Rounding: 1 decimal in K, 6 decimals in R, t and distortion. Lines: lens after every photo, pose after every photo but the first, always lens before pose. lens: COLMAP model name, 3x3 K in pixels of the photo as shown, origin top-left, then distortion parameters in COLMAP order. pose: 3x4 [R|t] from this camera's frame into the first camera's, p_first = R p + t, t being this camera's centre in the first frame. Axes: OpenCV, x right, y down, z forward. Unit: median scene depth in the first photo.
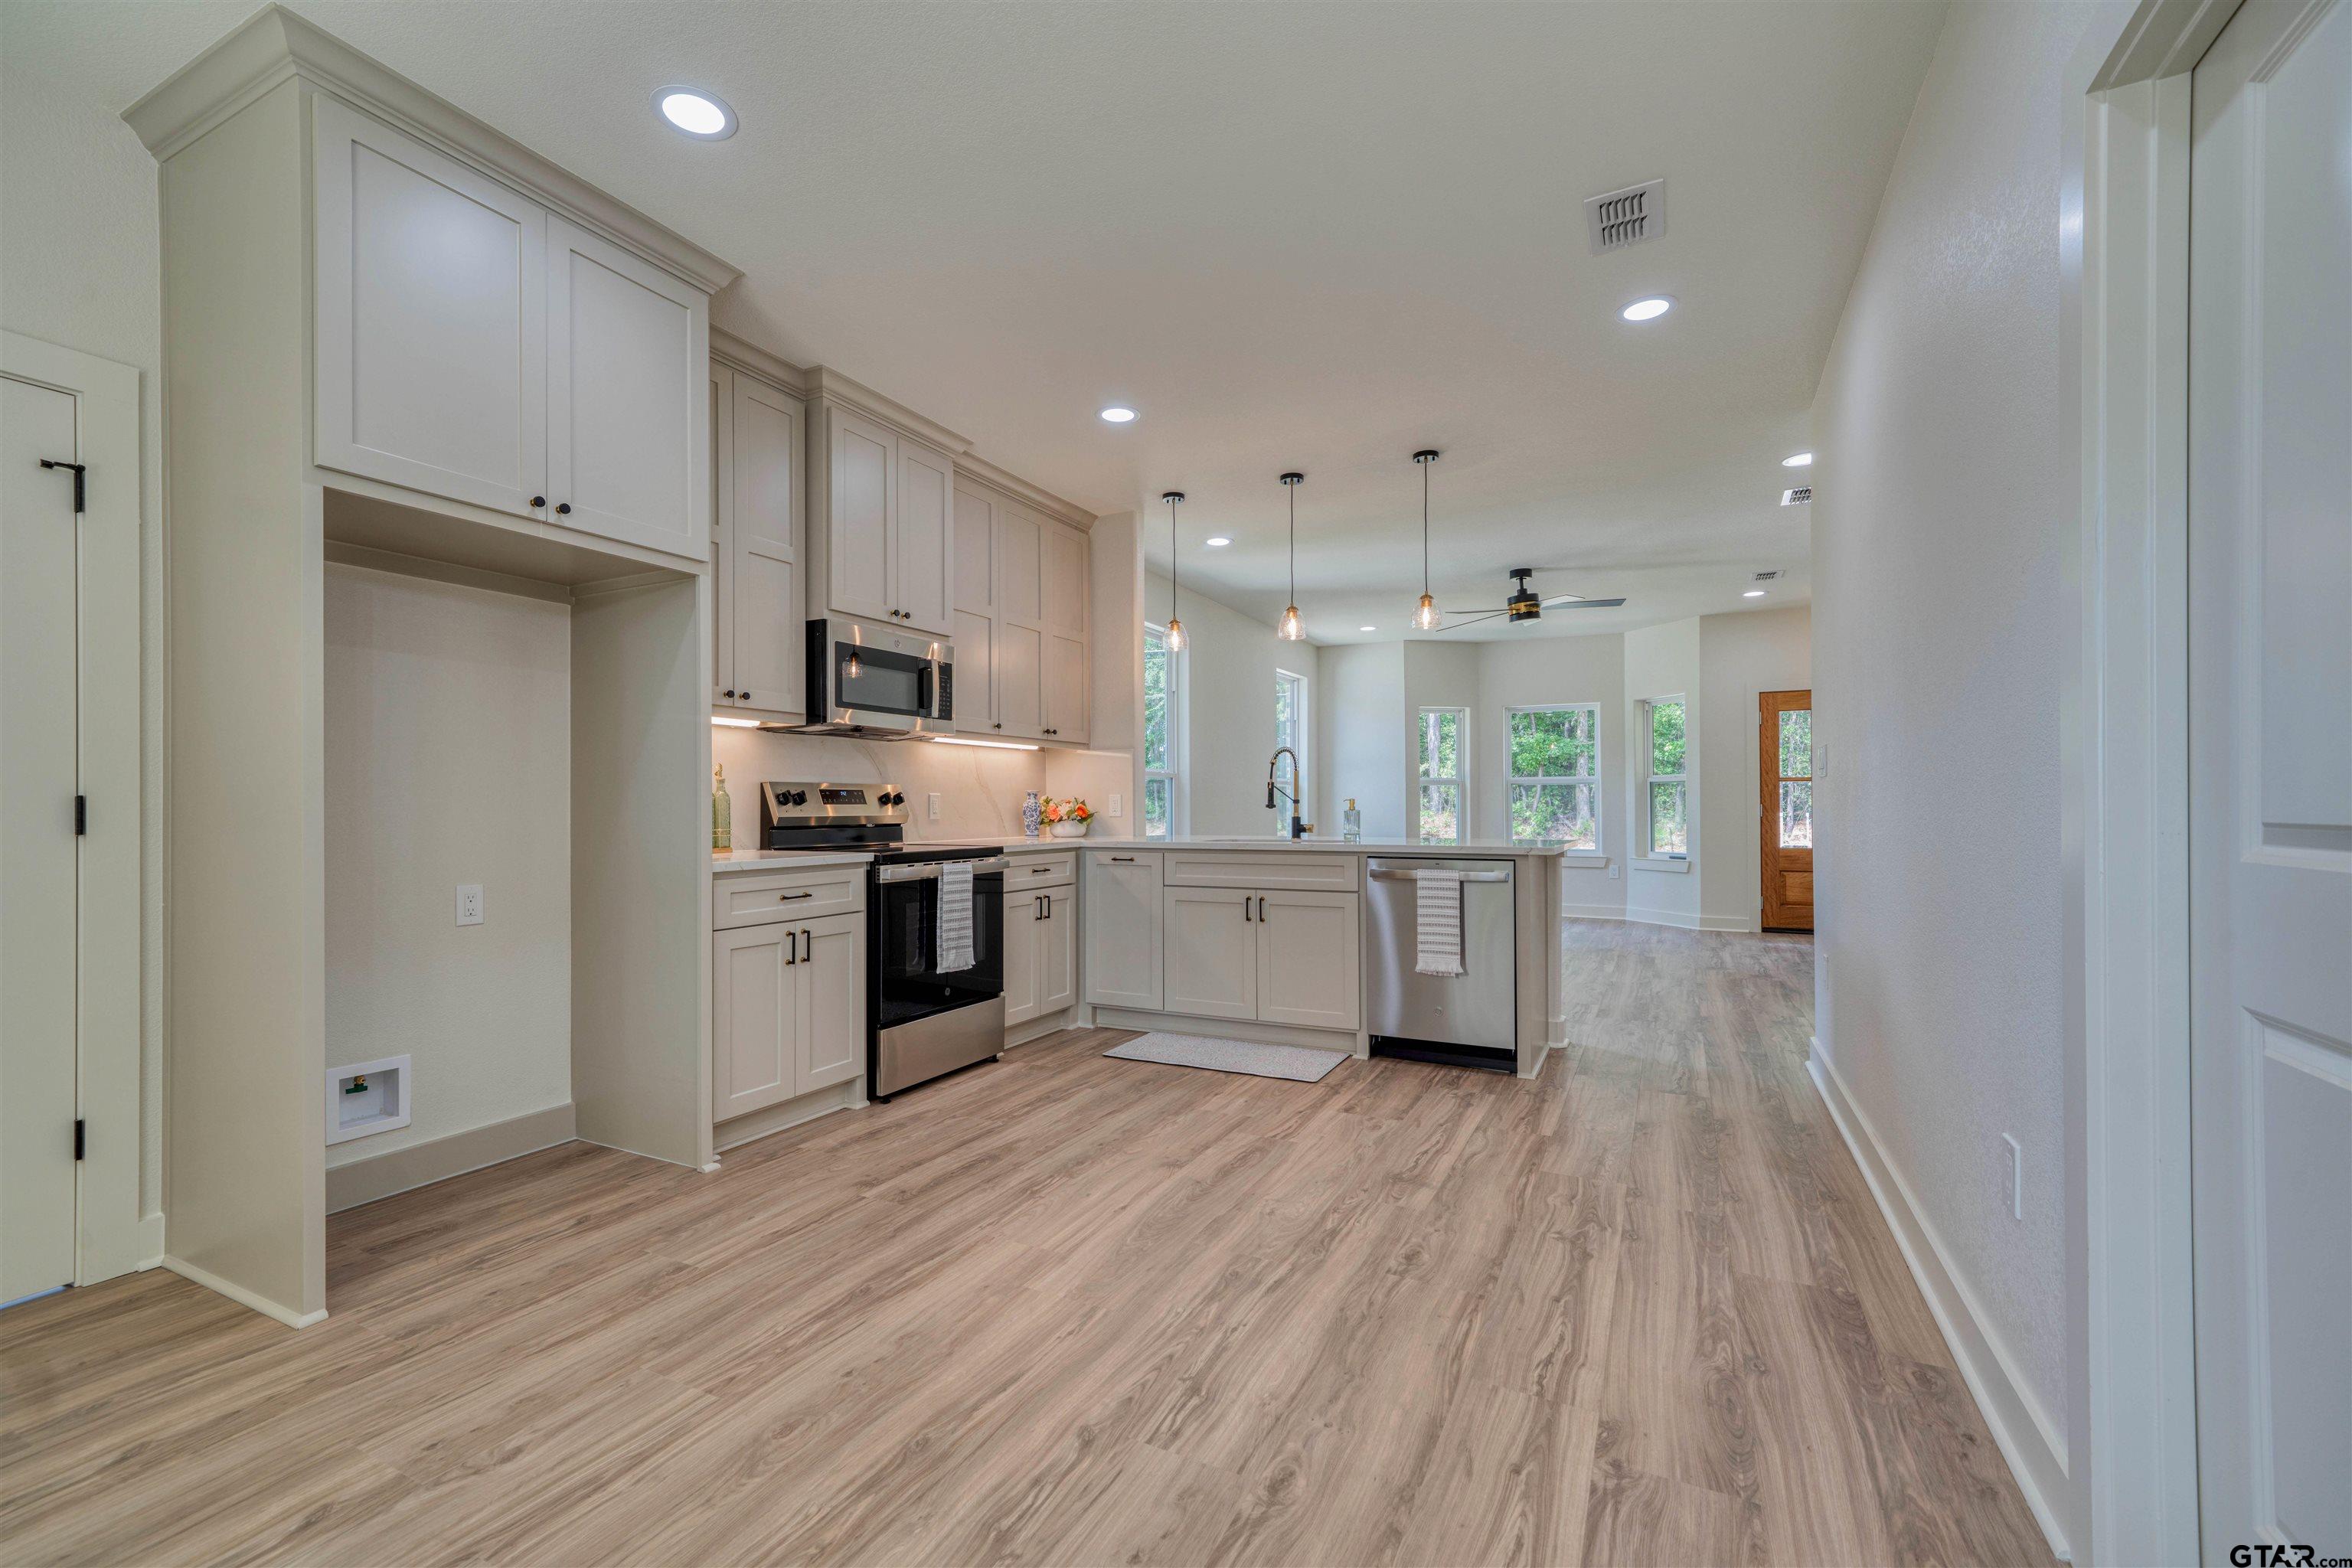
lens RADIAL K [[994.1, 0, 1159.7], [0, 994.1, 798.0], [0, 0, 1]] dist [0.000629, -0.000015]
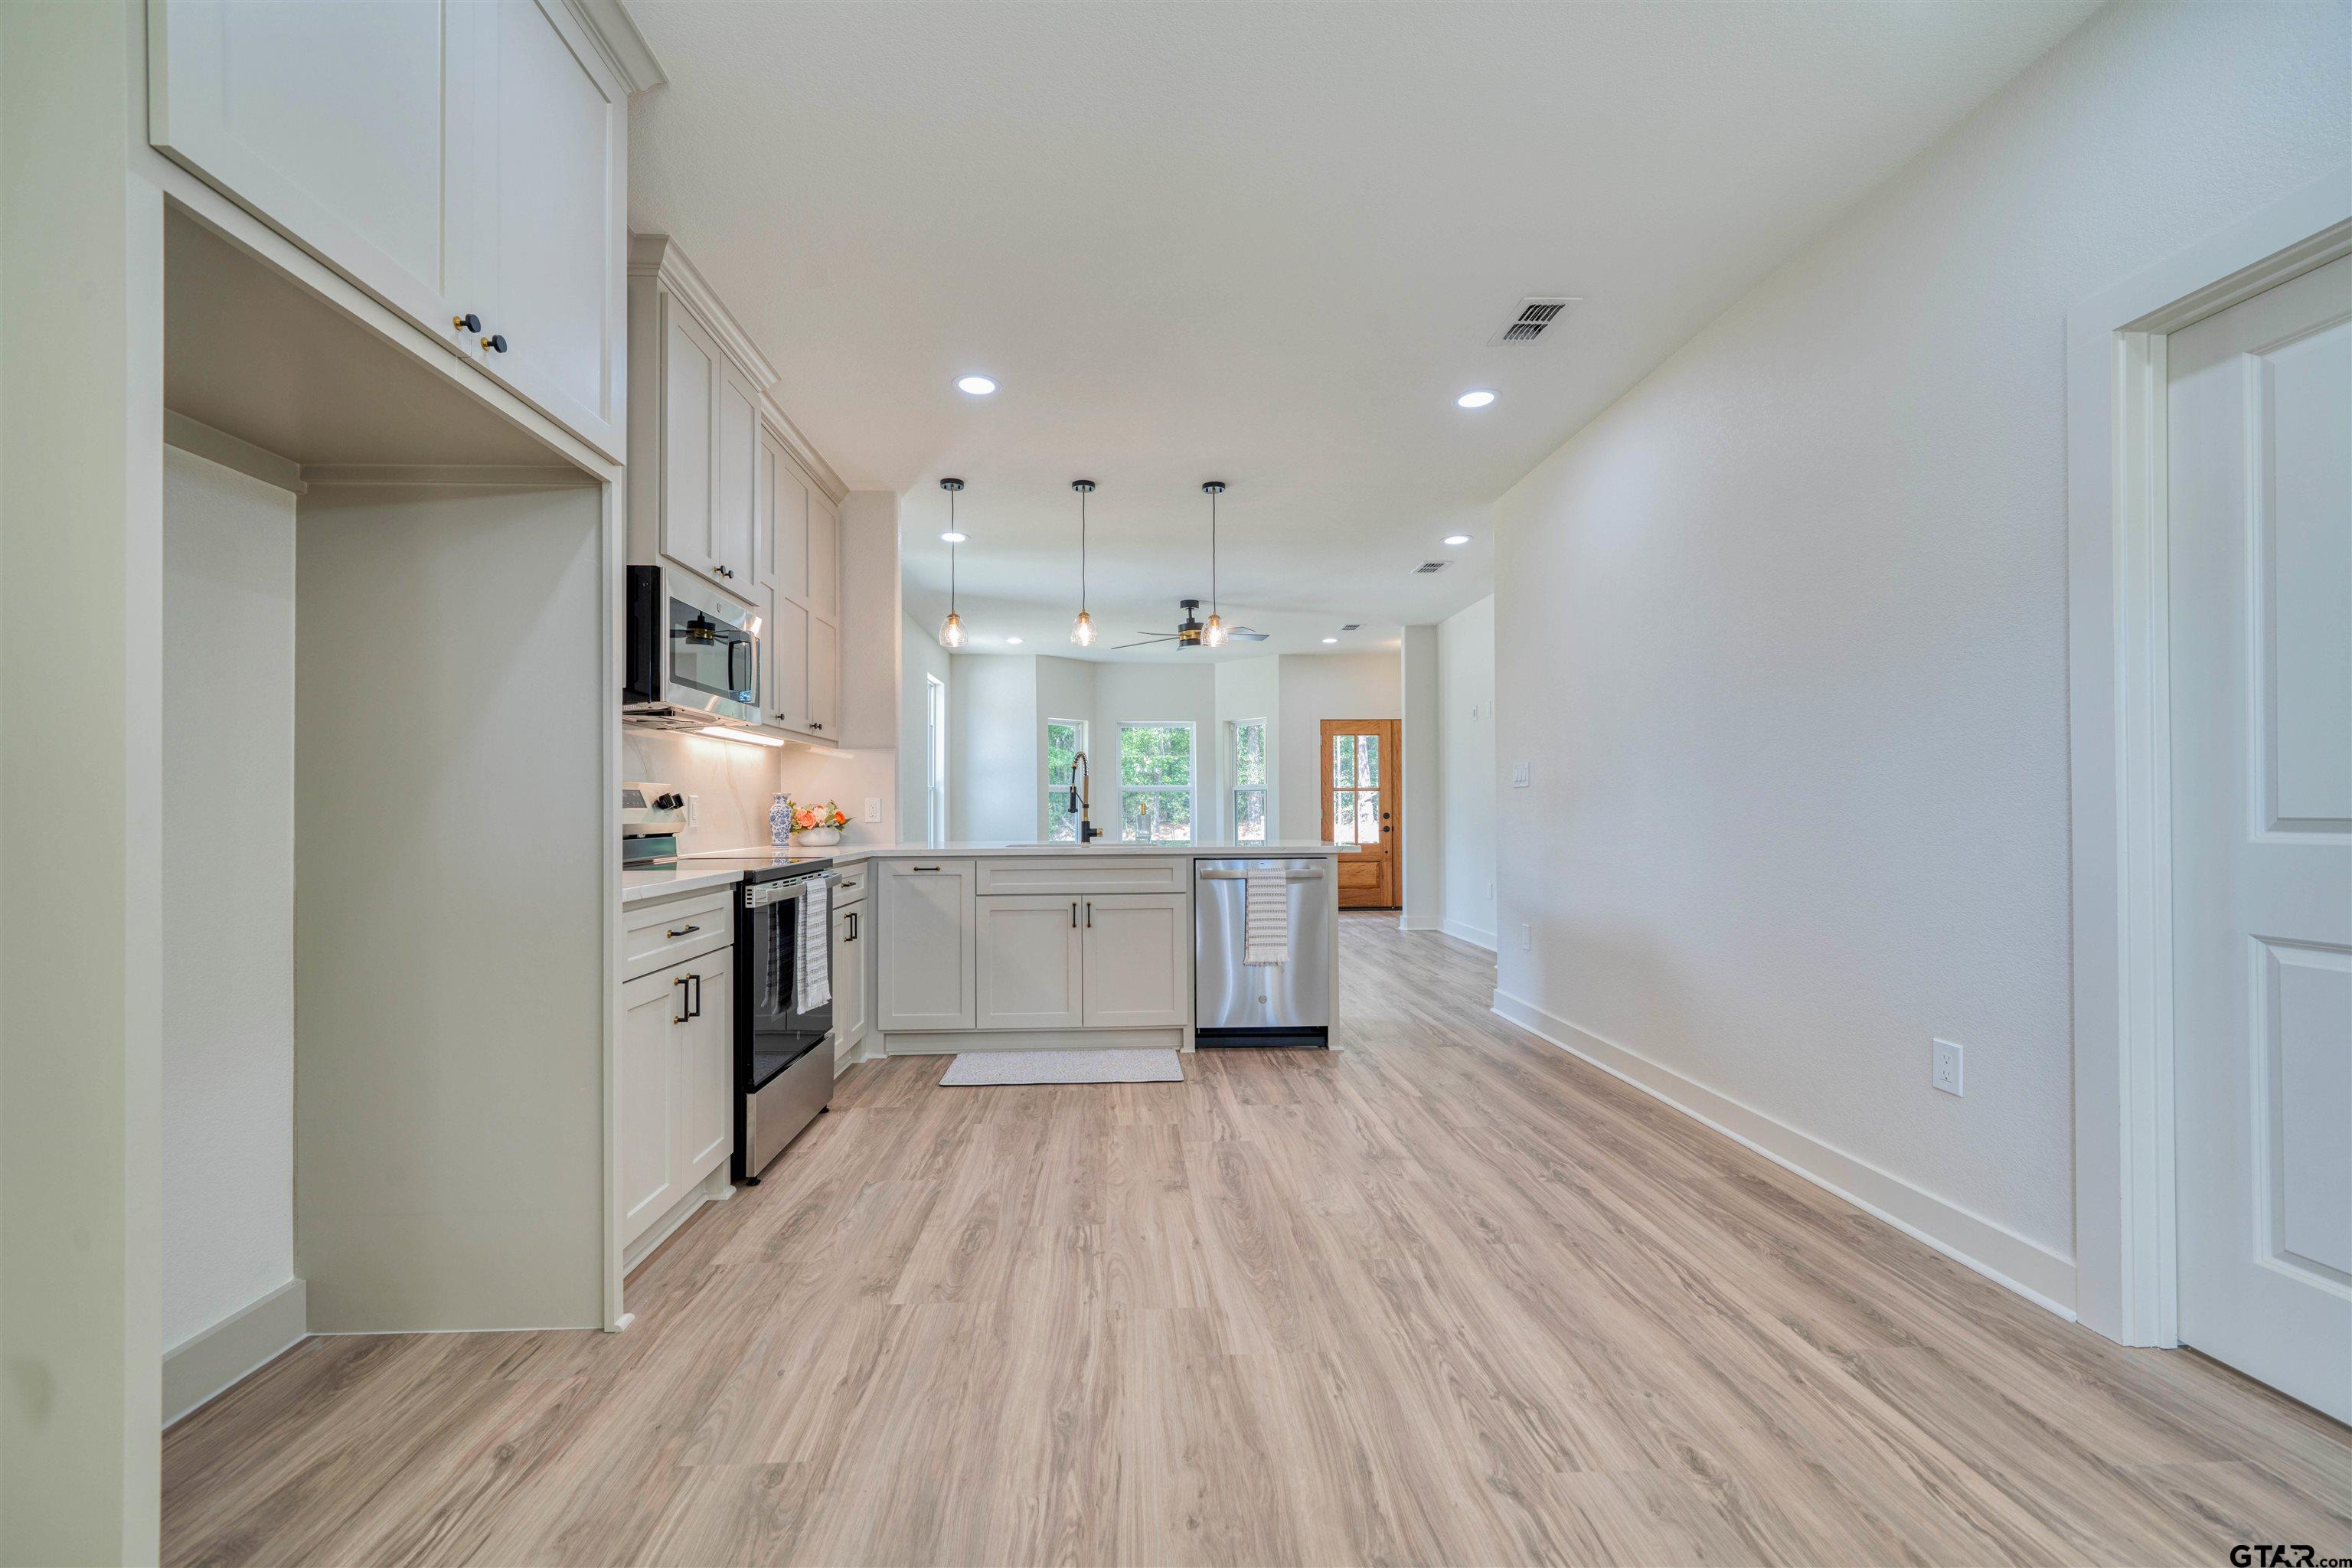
lens RADIAL K [[935.8, 0, 1159.8], [0, 935.8, 798.3], [0, 0, 1]] dist [-0.005547, 0.000018]
pose [[0.865734, 0.005637, 0.500473, -0.358892], [-0.002625, 0.999974, -0.006722, 0.002325], [-0.500498, 0.004505, 0.865726, 0.184045]]
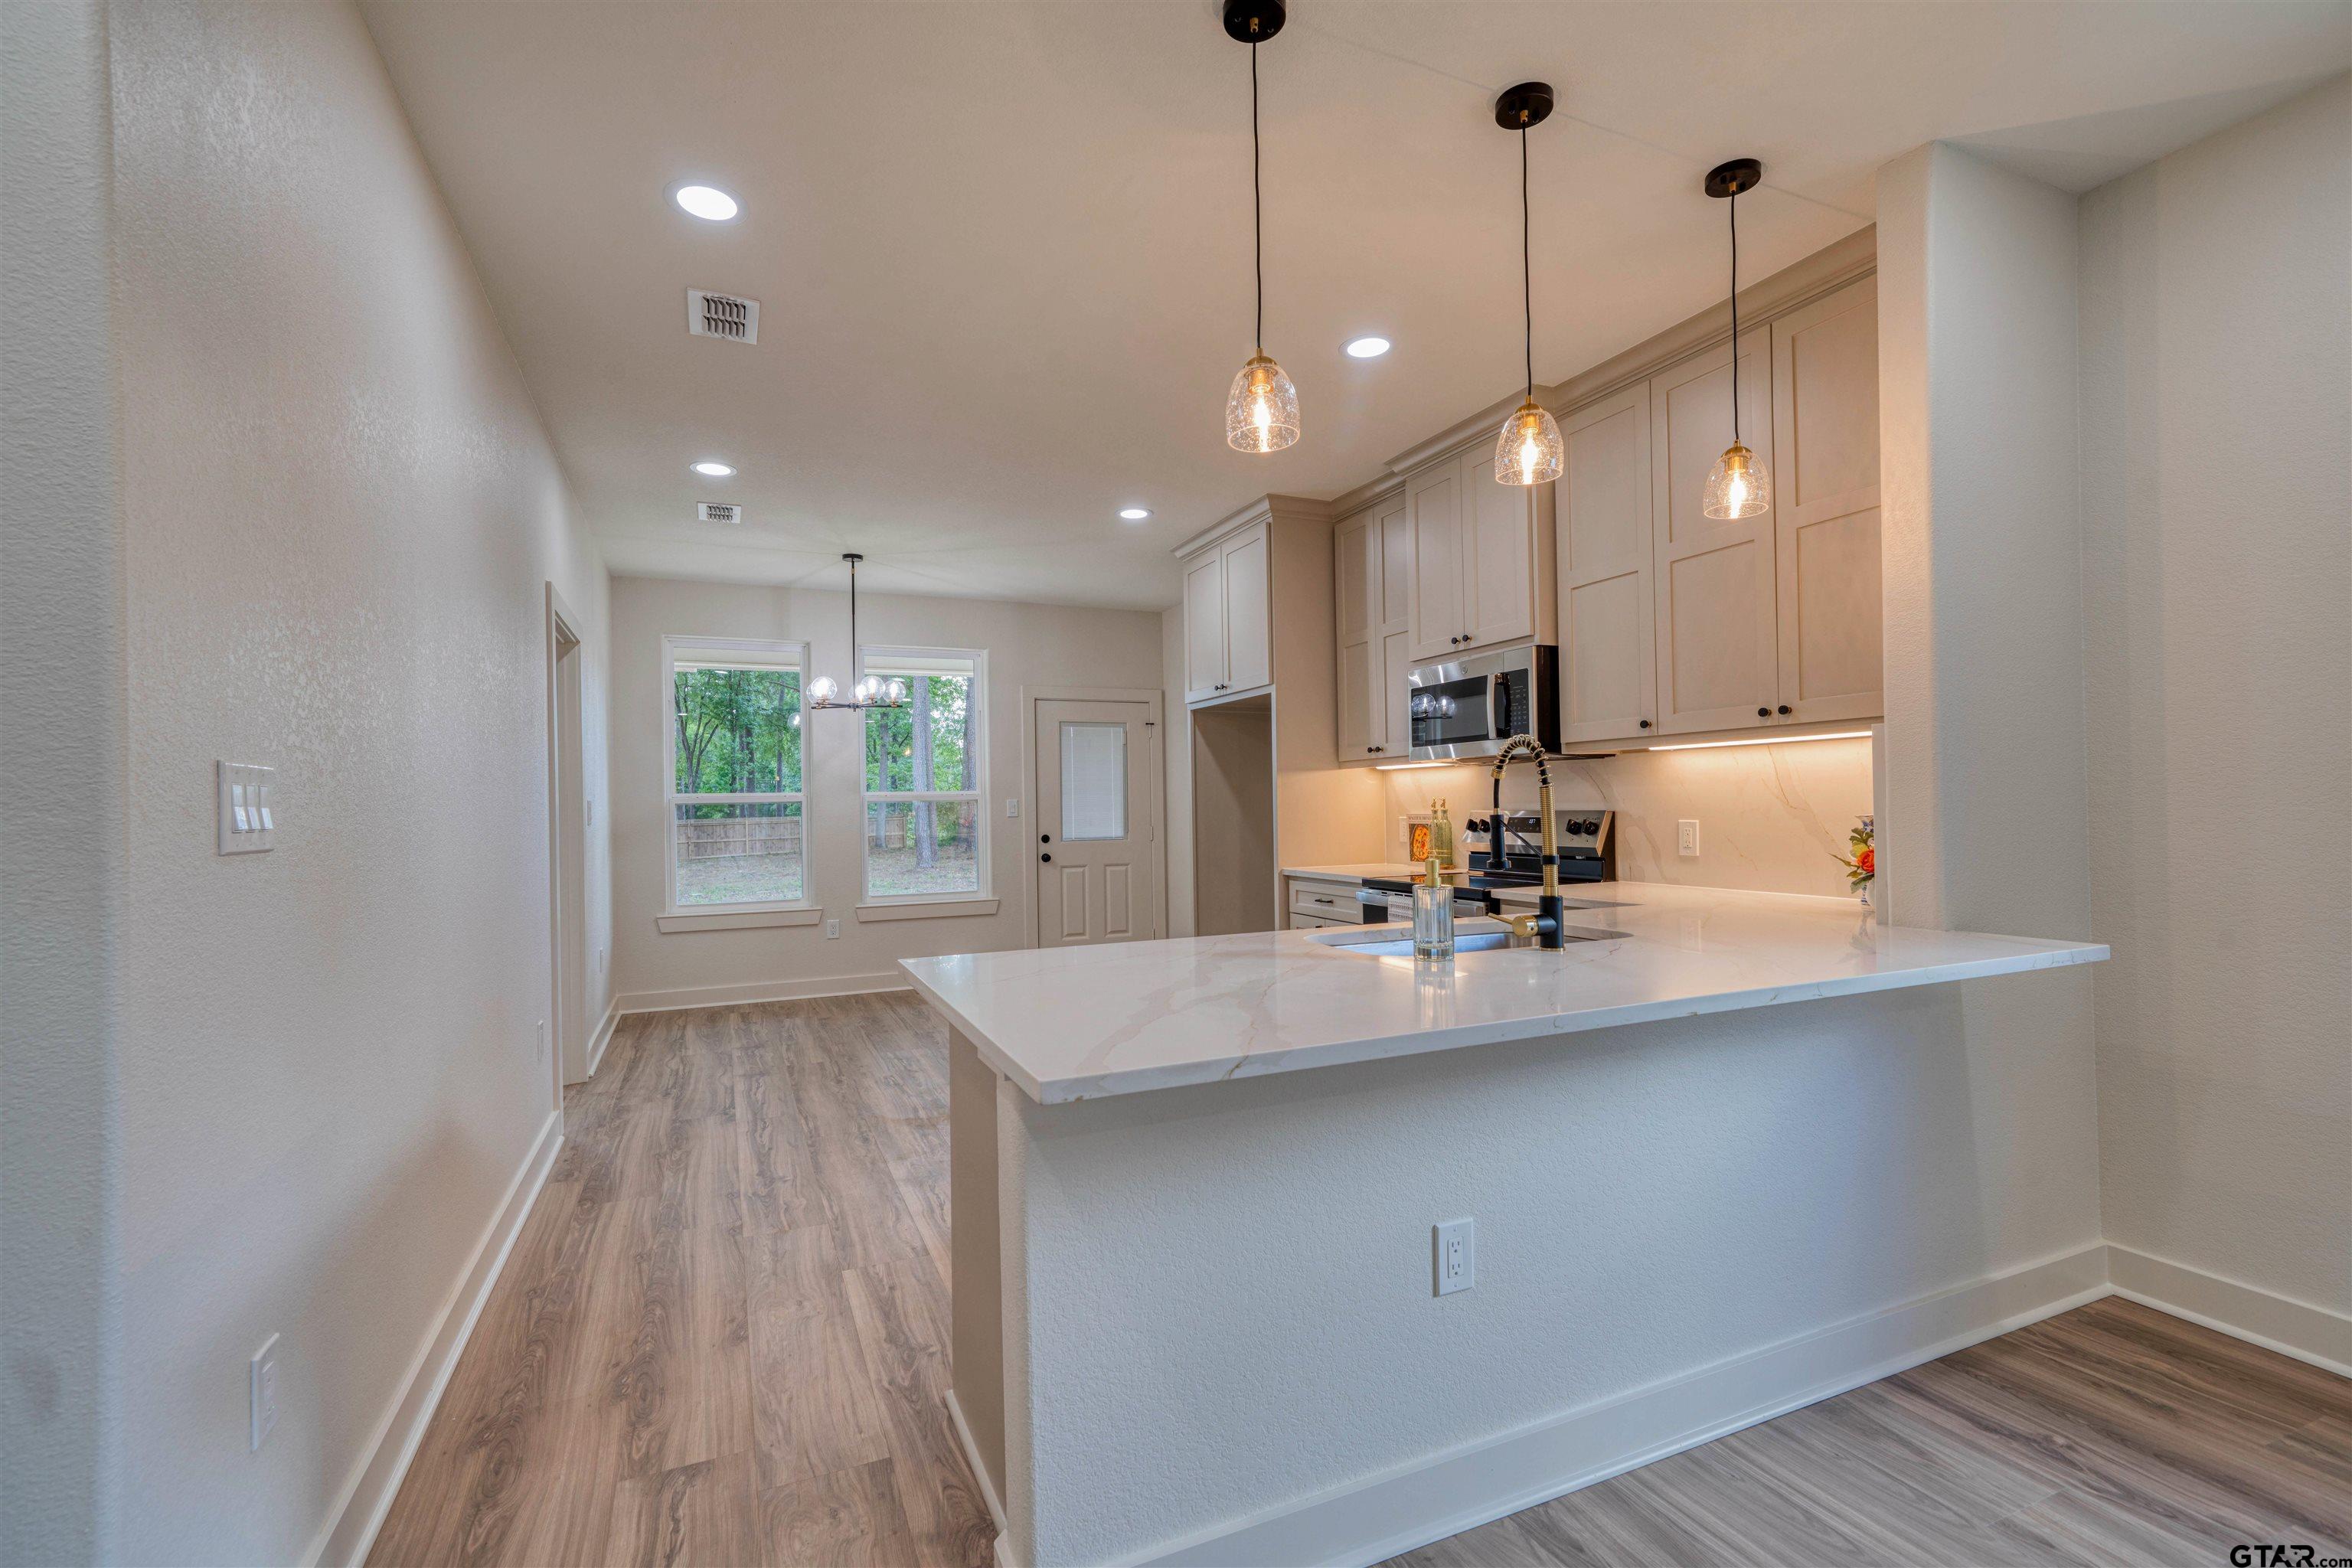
lens RADIAL K [[1014.8, 0, 1151.5], [0, 1014.8, 798.4], [0, 0, 1]] dist [0.002510, 0.000338]
pose [[-0.636257, 0.008745, -0.771427, 0.754452], [0.026384, 0.999597, -0.010429, -0.029226], [0.771026, -0.026989, -0.636232, 1.502867]]
